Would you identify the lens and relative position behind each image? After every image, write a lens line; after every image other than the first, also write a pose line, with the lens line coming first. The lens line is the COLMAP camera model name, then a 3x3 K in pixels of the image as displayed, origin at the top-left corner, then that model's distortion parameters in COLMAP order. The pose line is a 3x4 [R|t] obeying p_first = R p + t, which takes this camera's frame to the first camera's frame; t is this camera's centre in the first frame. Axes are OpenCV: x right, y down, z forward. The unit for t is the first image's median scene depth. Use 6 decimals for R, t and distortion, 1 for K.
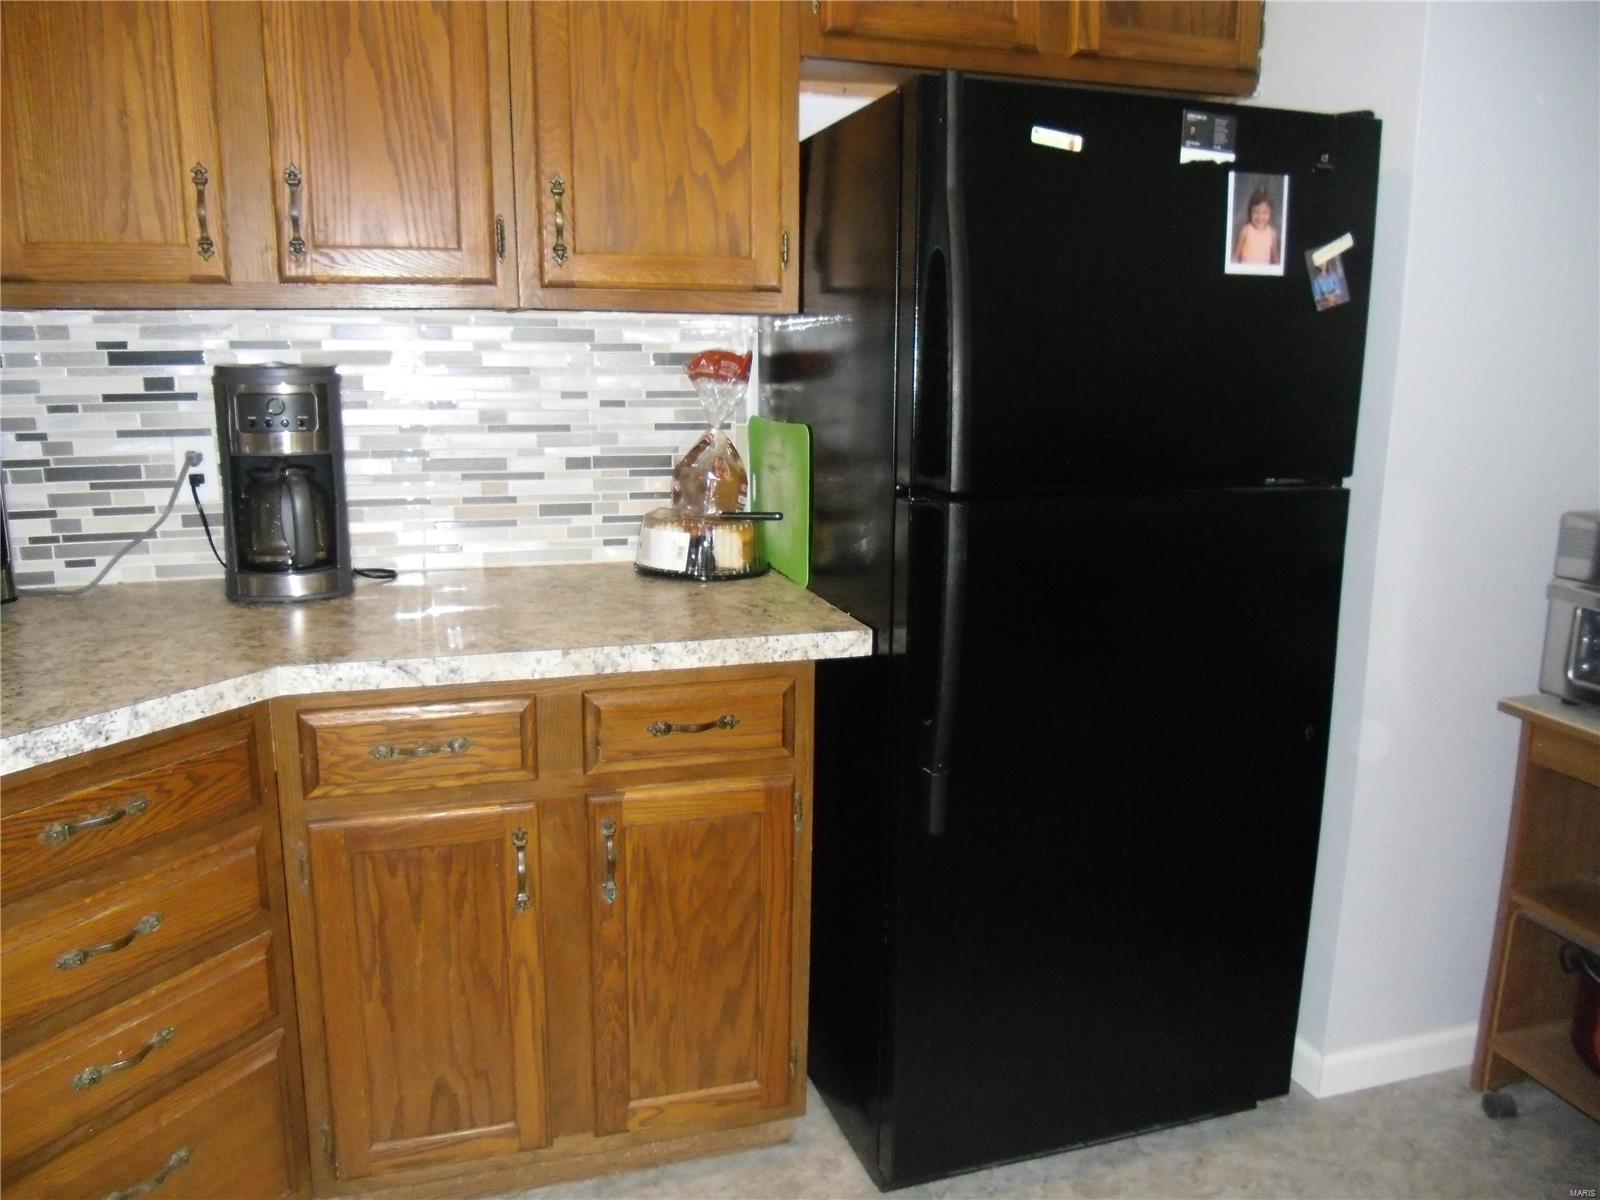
lens RADIAL K [[1208.6, 0, 797.0], [0, 1208.6, 594.2], [0, 0, 1]] dist [-0.059189, 0.015521]
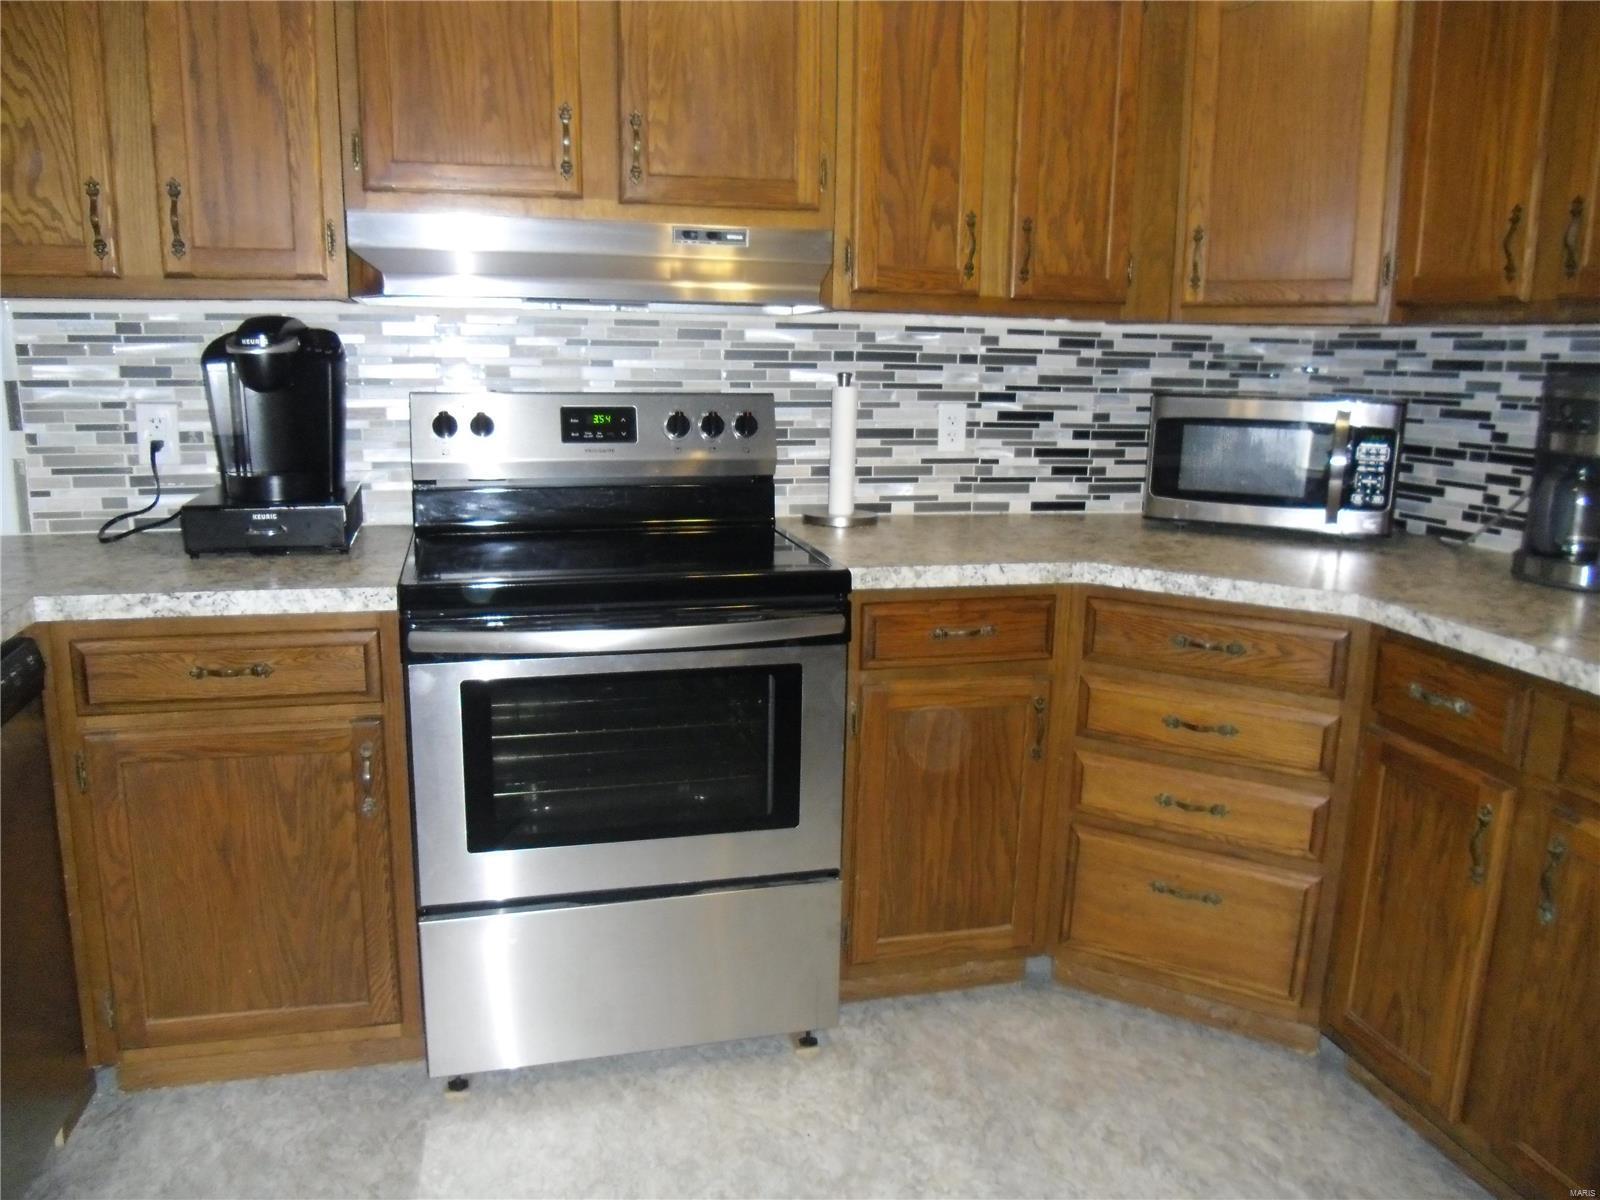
lens RADIAL K [[1208.6, 0, 792.4], [0, 1208.6, 598.3], [0, 0, 1]] dist [-0.059189, 0.015521]
pose [[-0.048347, 0.193065, -0.979994, 0.716368], [-0.221160, 0.954719, 0.198996, -0.047389], [0.974038, 0.226356, -0.003460, 0.333862]]
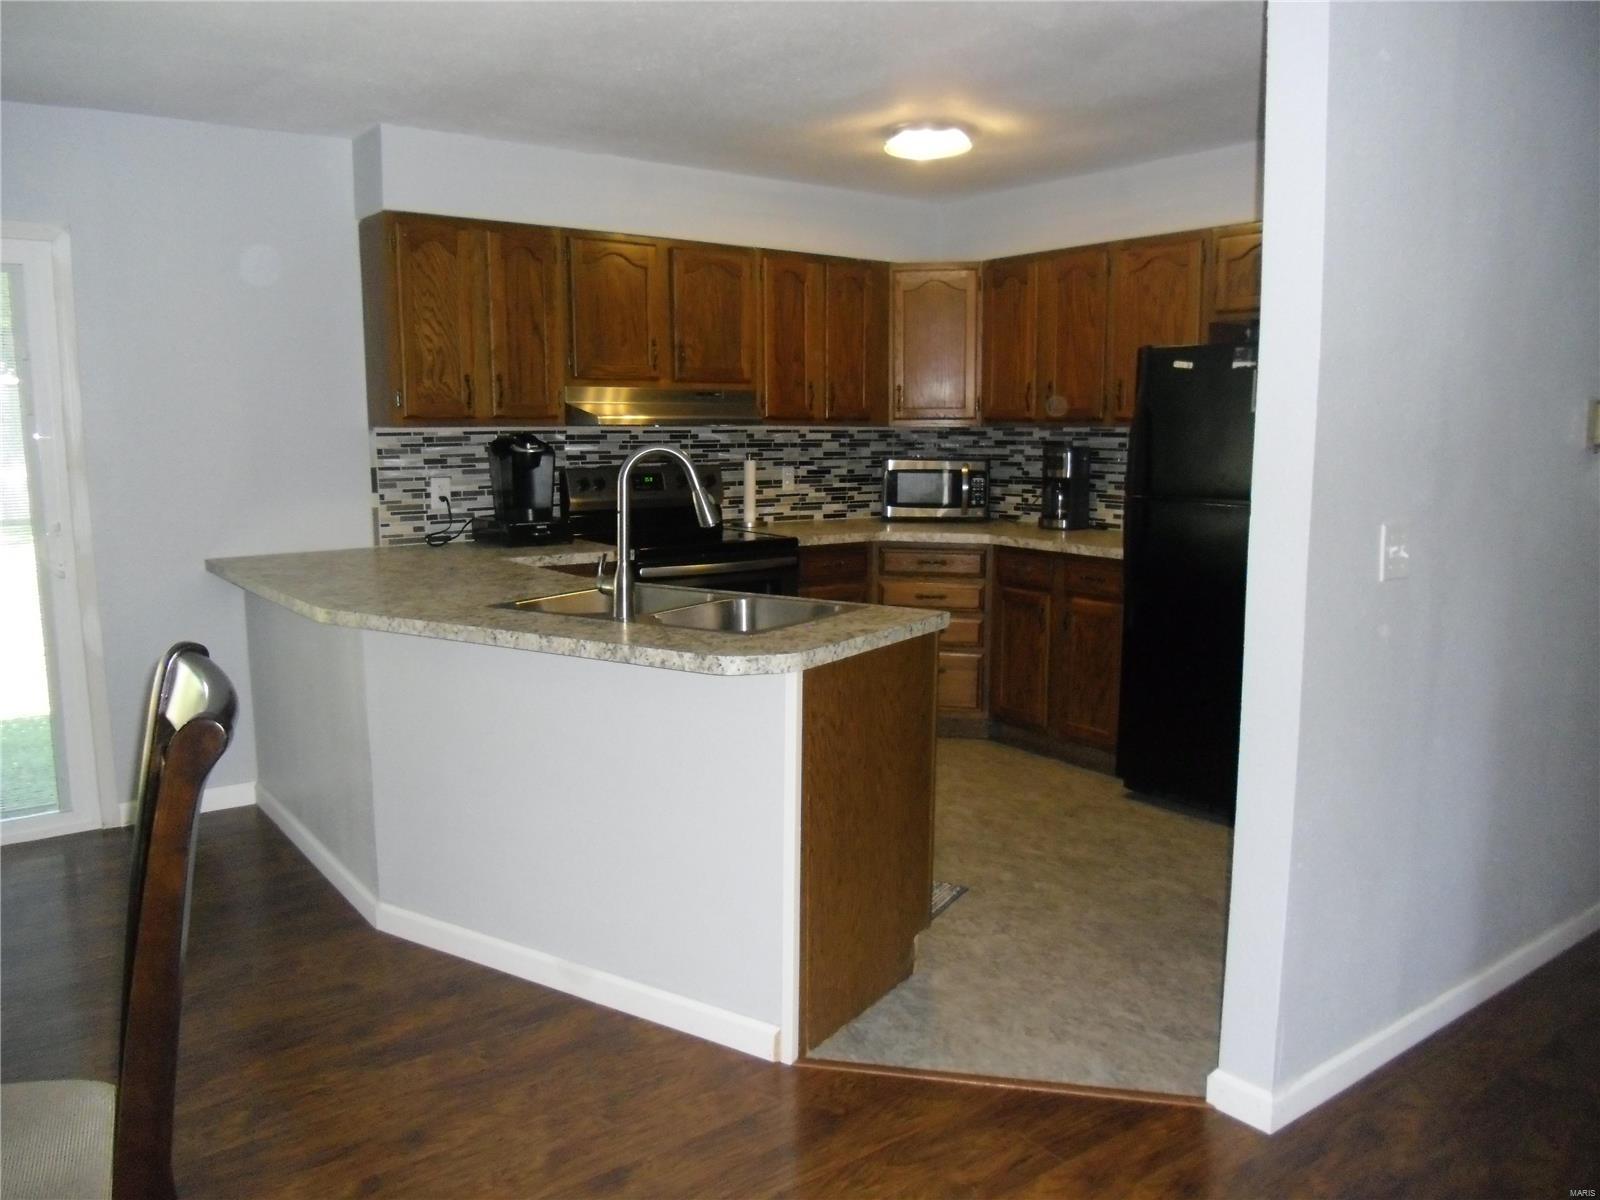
lens RADIAL K [[1208.6, 0, 807.0], [0, 1208.6, 603.6], [0, 0, 1]] dist [-0.059189, 0.015521]
pose [[0.340144, 0.132056, -0.931055, 2.115335], [-0.191986, 0.978989, 0.068716, 0.095528], [0.920567, 0.155377, 0.358350, -0.536242]]
